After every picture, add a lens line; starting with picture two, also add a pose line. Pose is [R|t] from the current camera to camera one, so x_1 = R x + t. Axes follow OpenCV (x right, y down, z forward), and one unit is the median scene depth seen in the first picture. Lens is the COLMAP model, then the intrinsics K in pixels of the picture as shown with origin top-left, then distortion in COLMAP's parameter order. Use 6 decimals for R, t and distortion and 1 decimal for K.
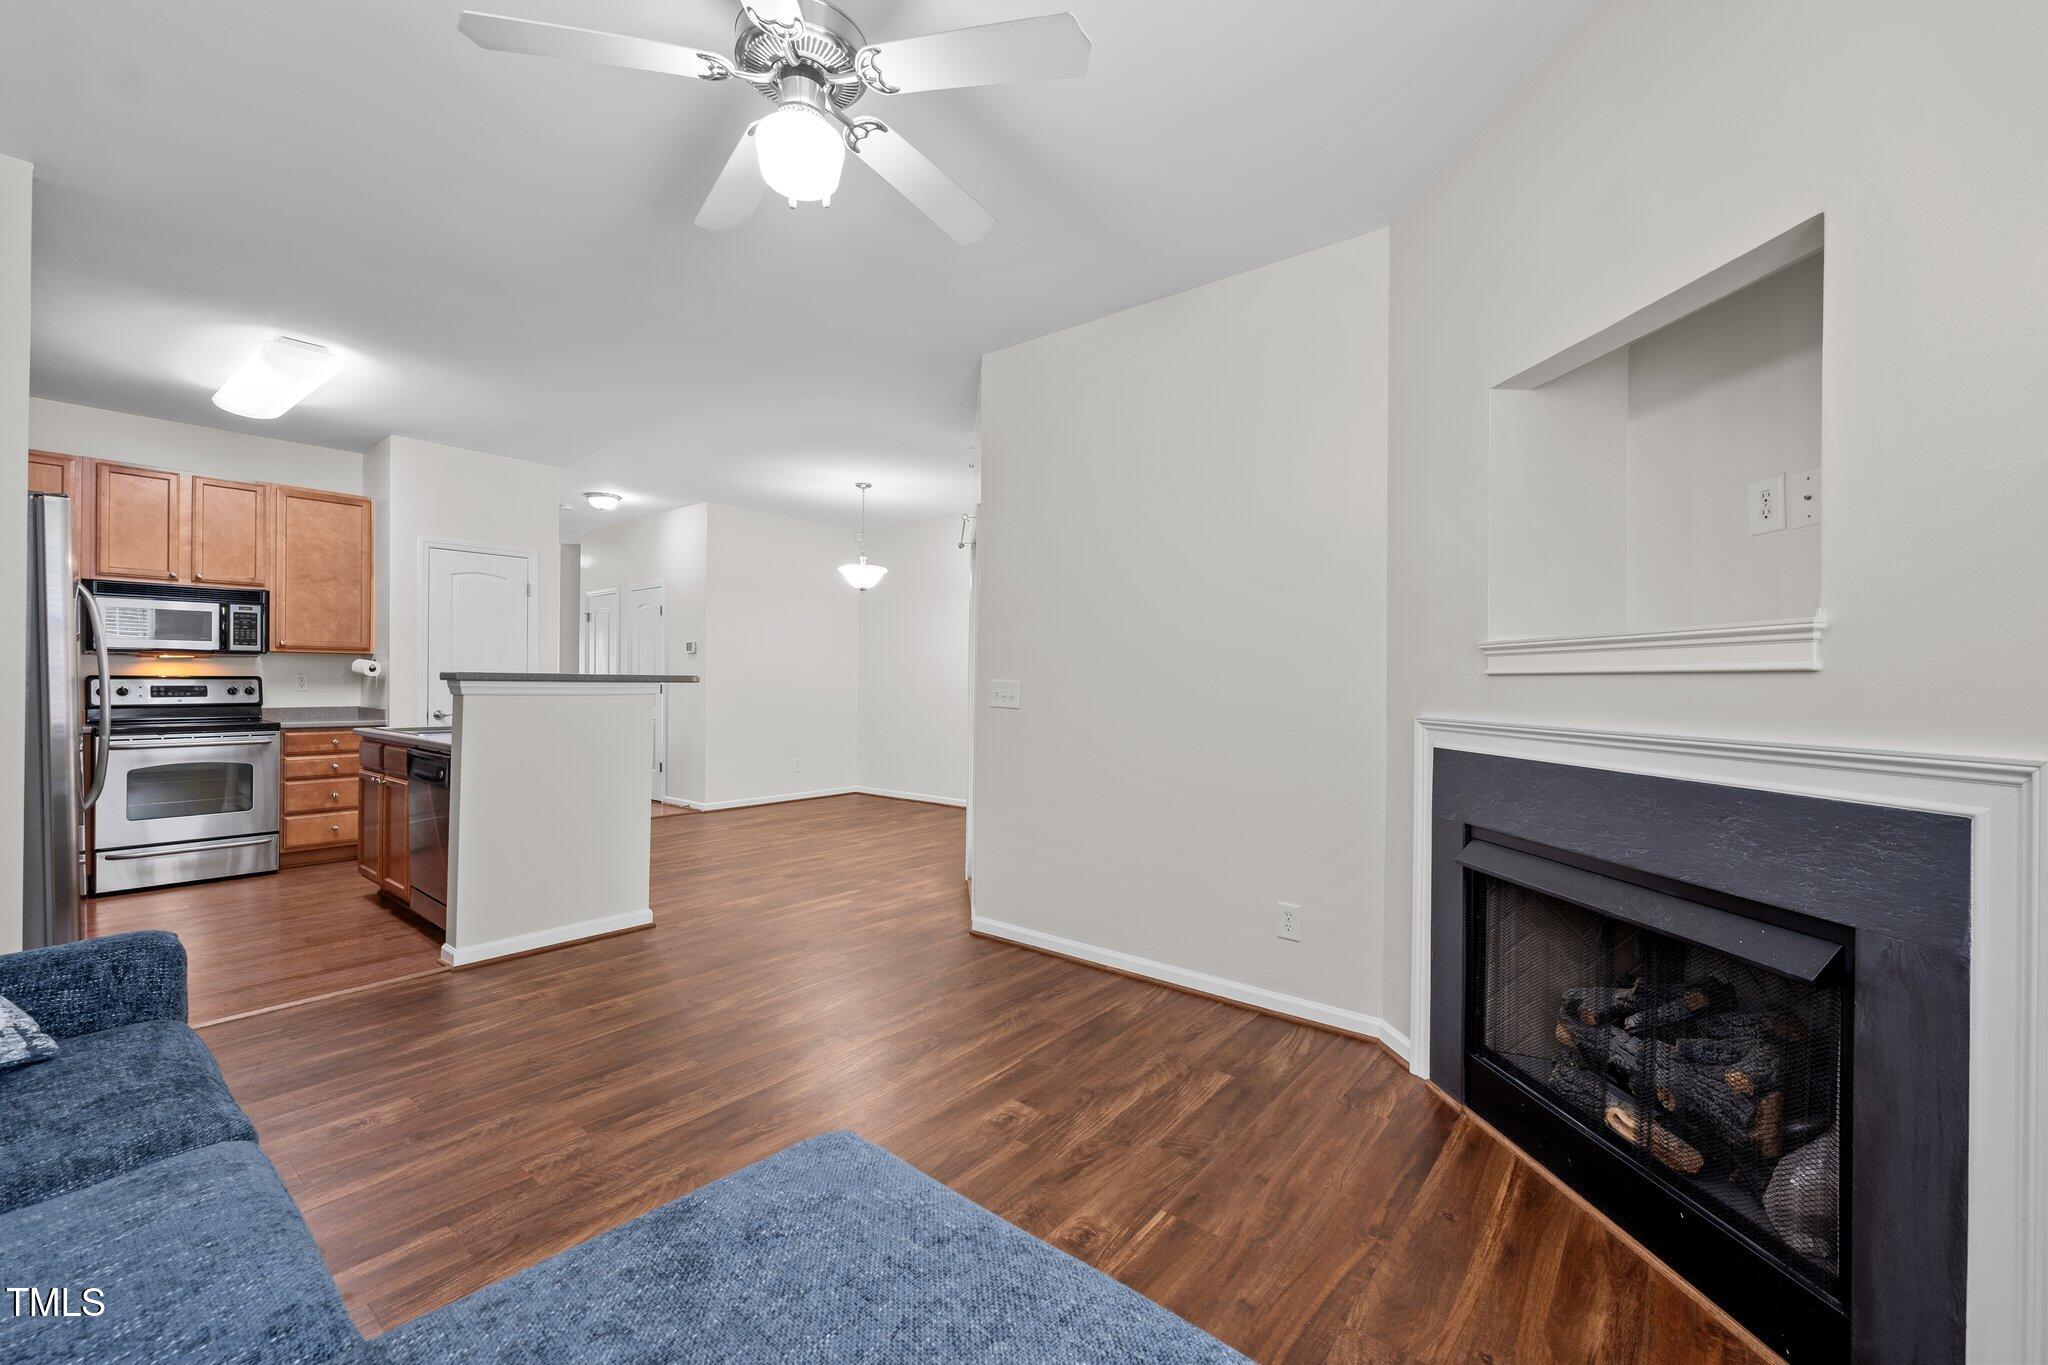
lens RADIAL K [[839.7, 0, 1029.3], [0, 839.7, 682.8], [0, 0, 1]] dist [-0.001285, -0.000327]
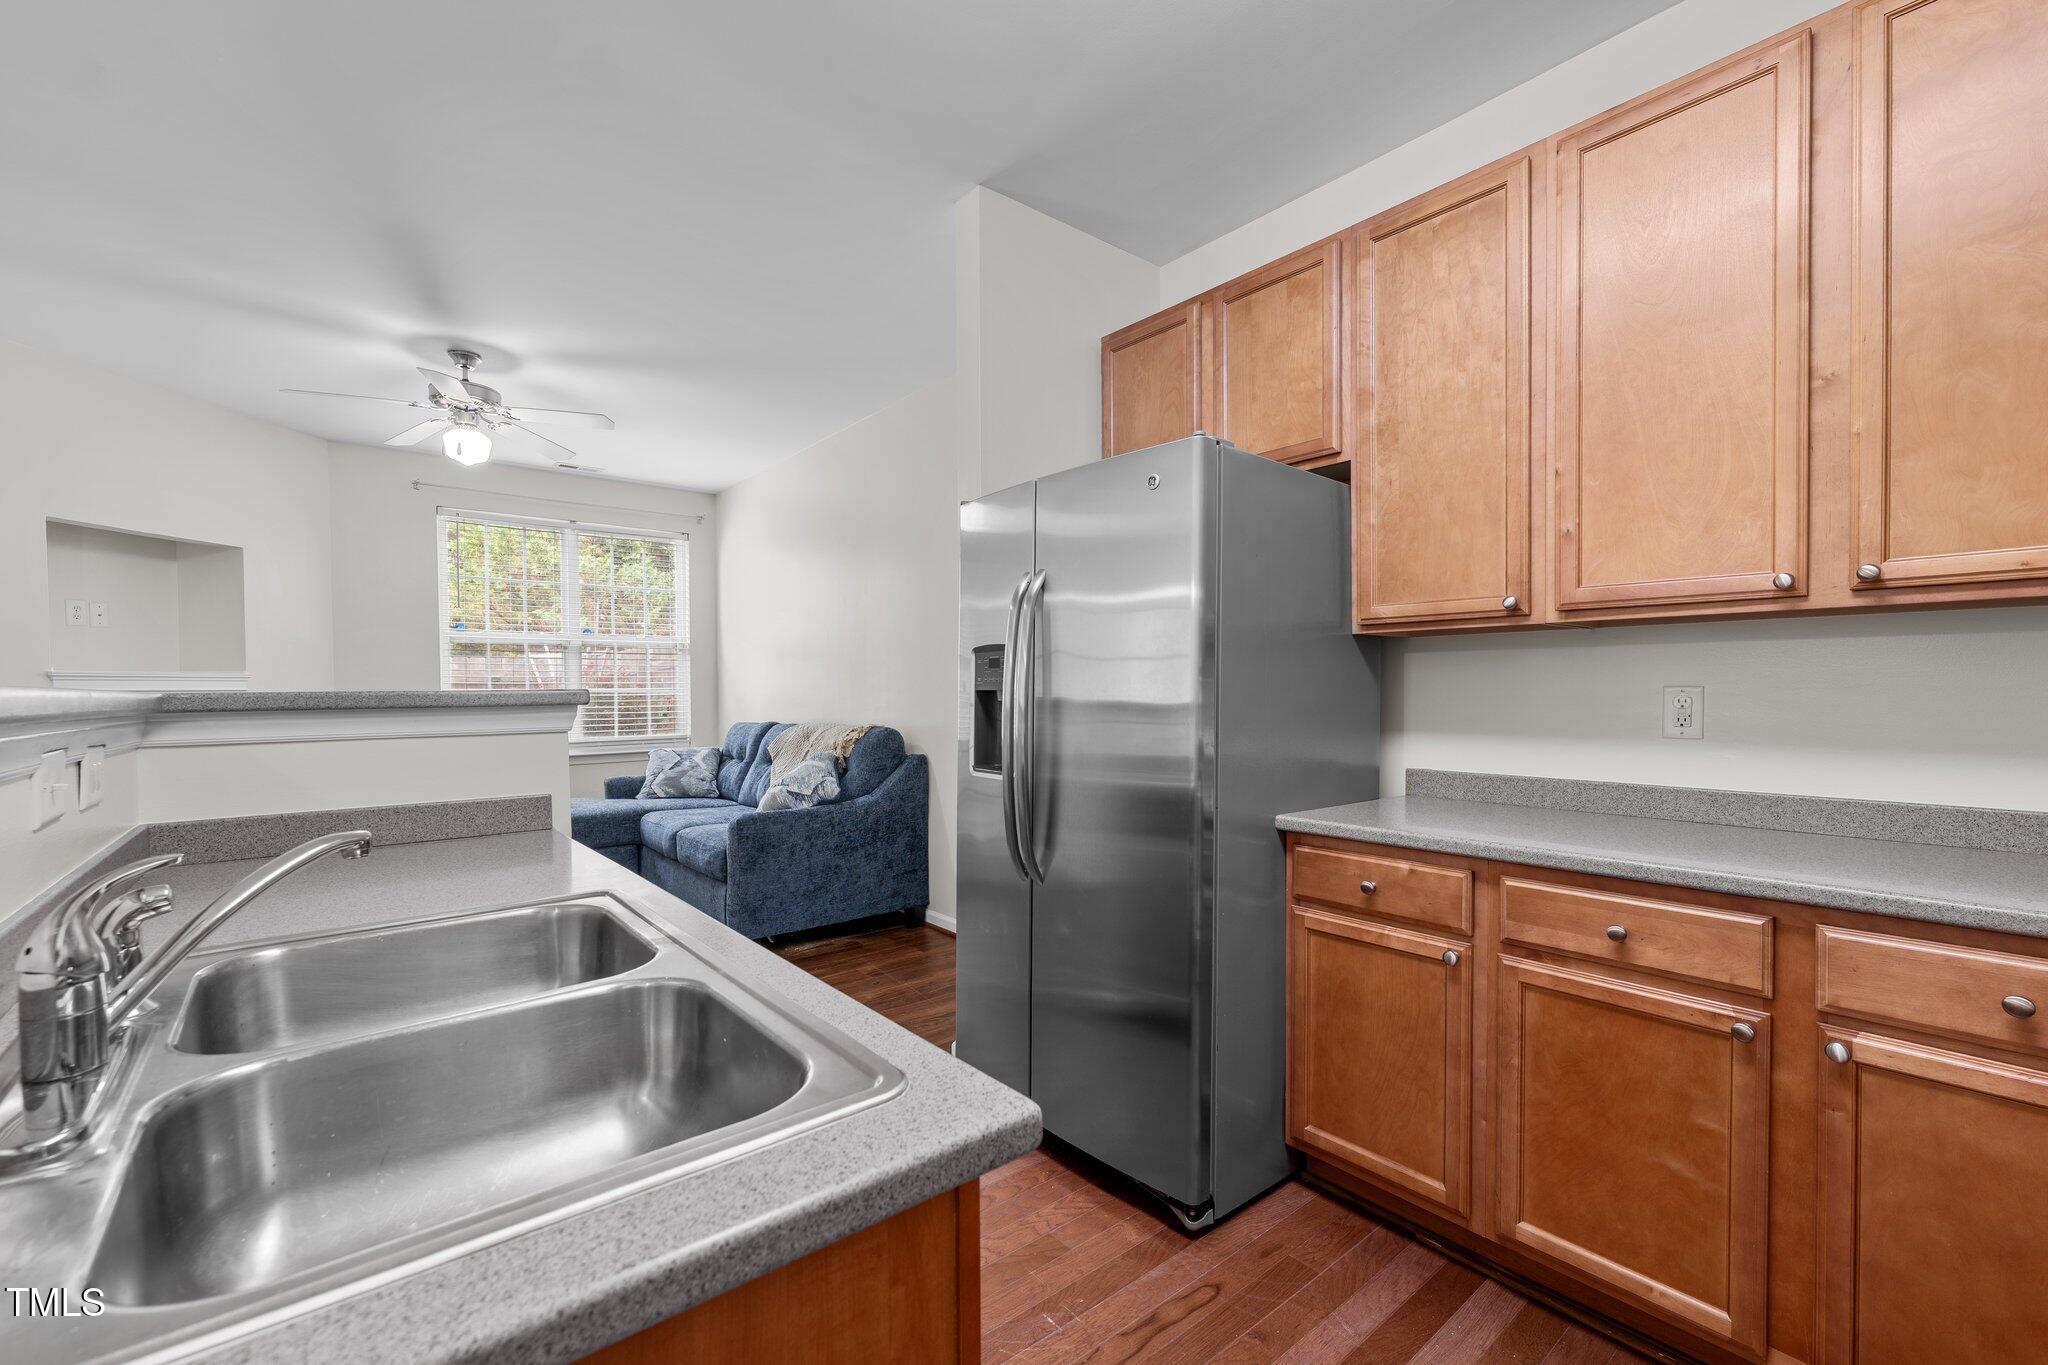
lens RADIAL K [[839.7, 0, 1015.2], [0, 839.7, 700.9], [0, 0, 1]] dist [-0.001285, -0.000327]
pose [[-0.978084, -0.004417, 0.208164, -1.638155], [-0.000040, 0.999779, 0.021026, -0.025852], [-0.208211, 0.020557, -0.977868, 2.213983]]
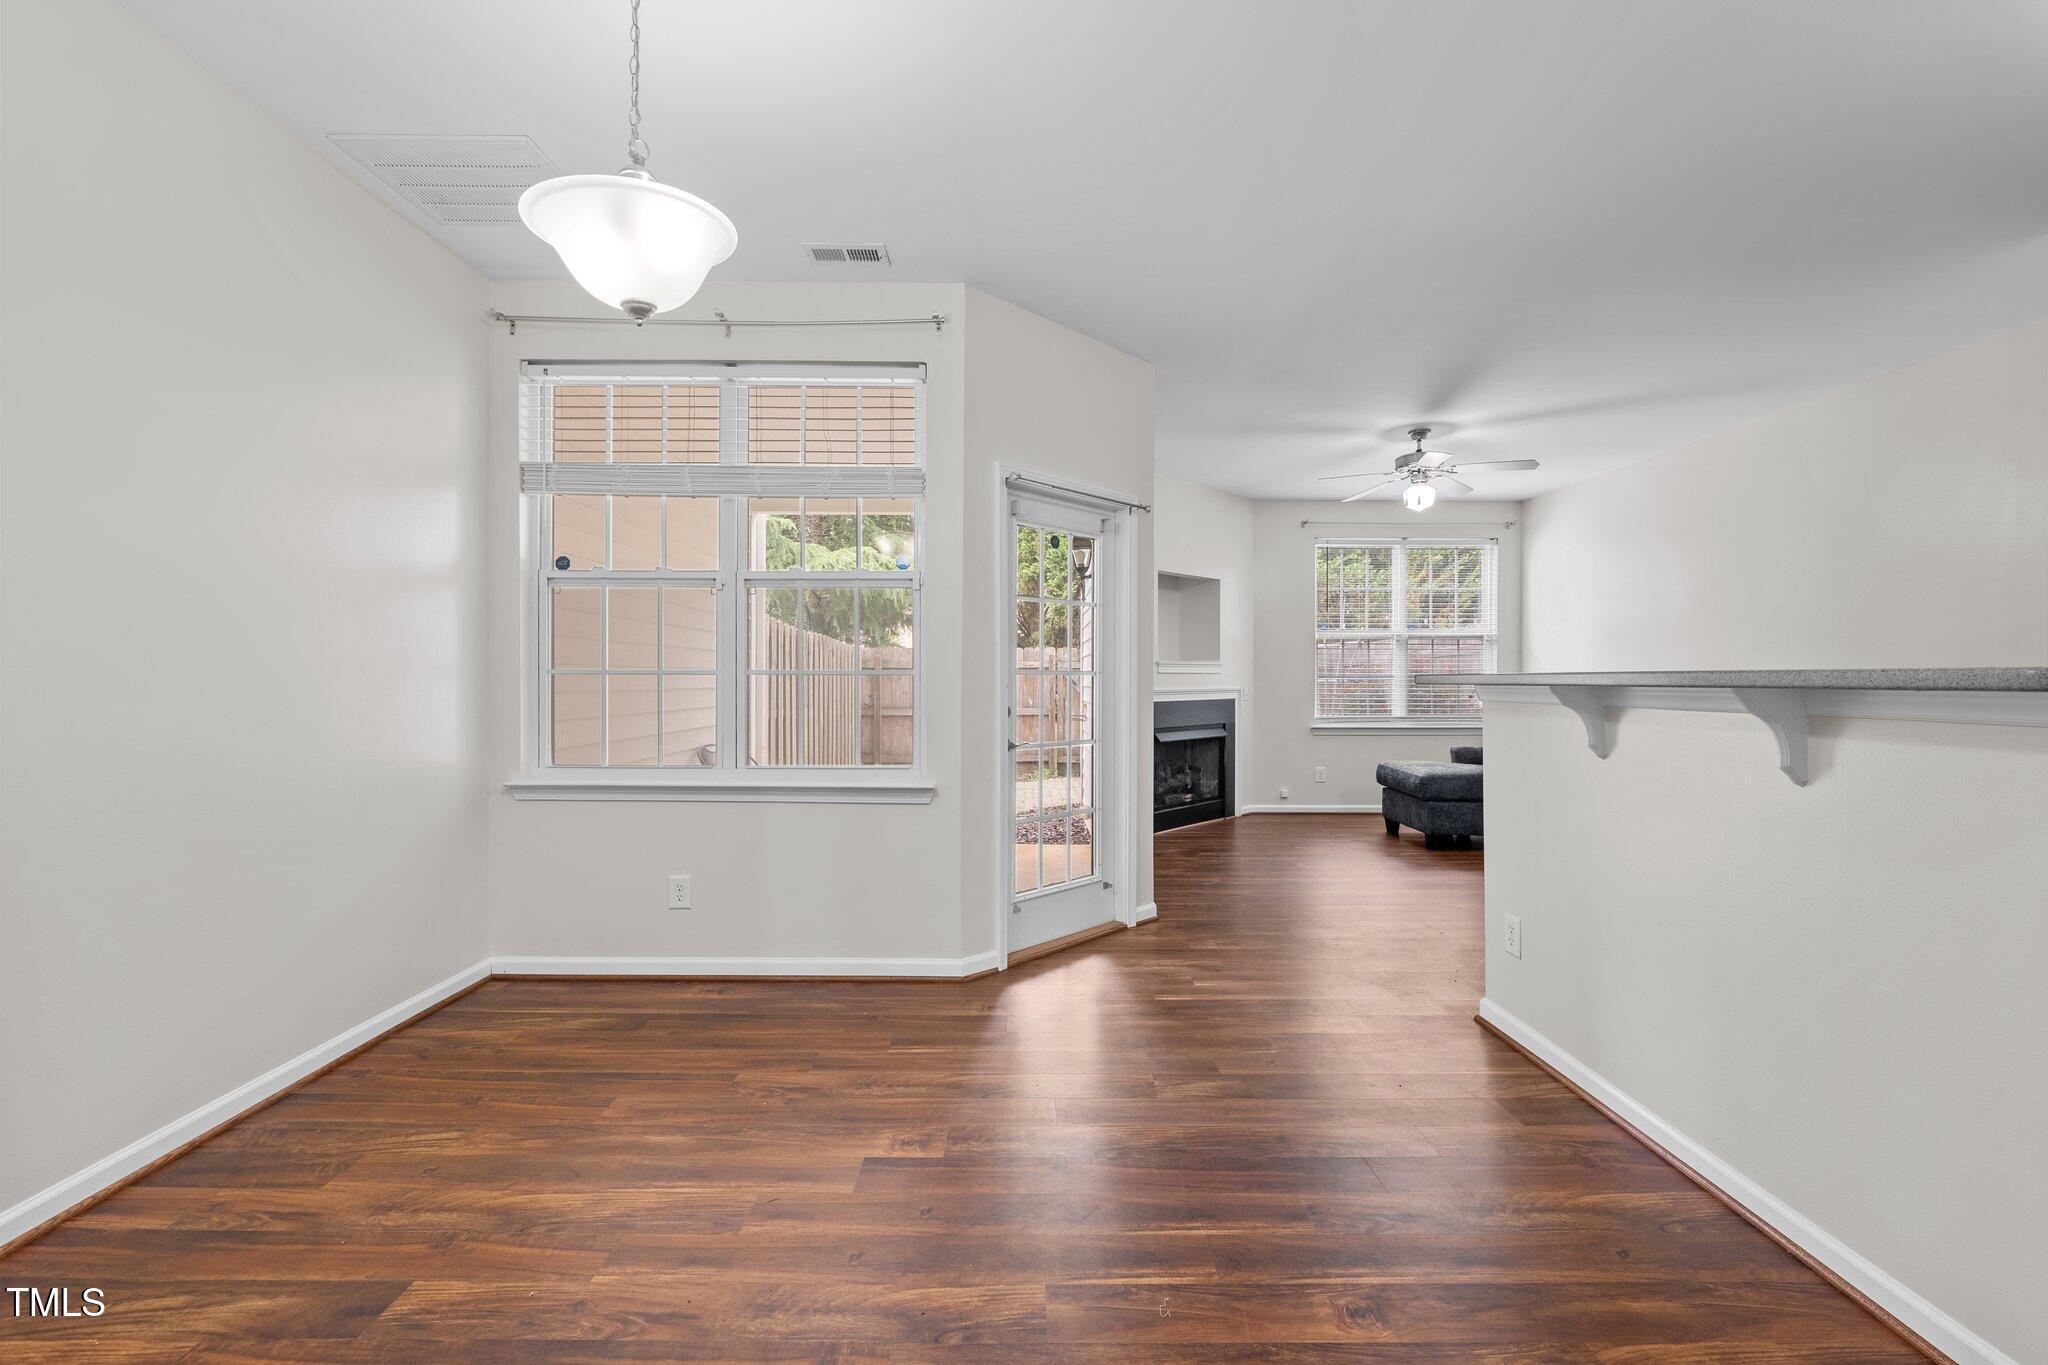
lens RADIAL K [[839.7, 0, 1025.6], [0, 839.7, 682.9], [0, 0, 1]] dist [-0.001285, -0.000327]
pose [[-0.621874, -0.011779, 0.783028, -1.366906], [-0.002759, 0.999914, 0.012851, -0.011160], [-0.783112, 0.005832, -0.621853, 3.088713]]
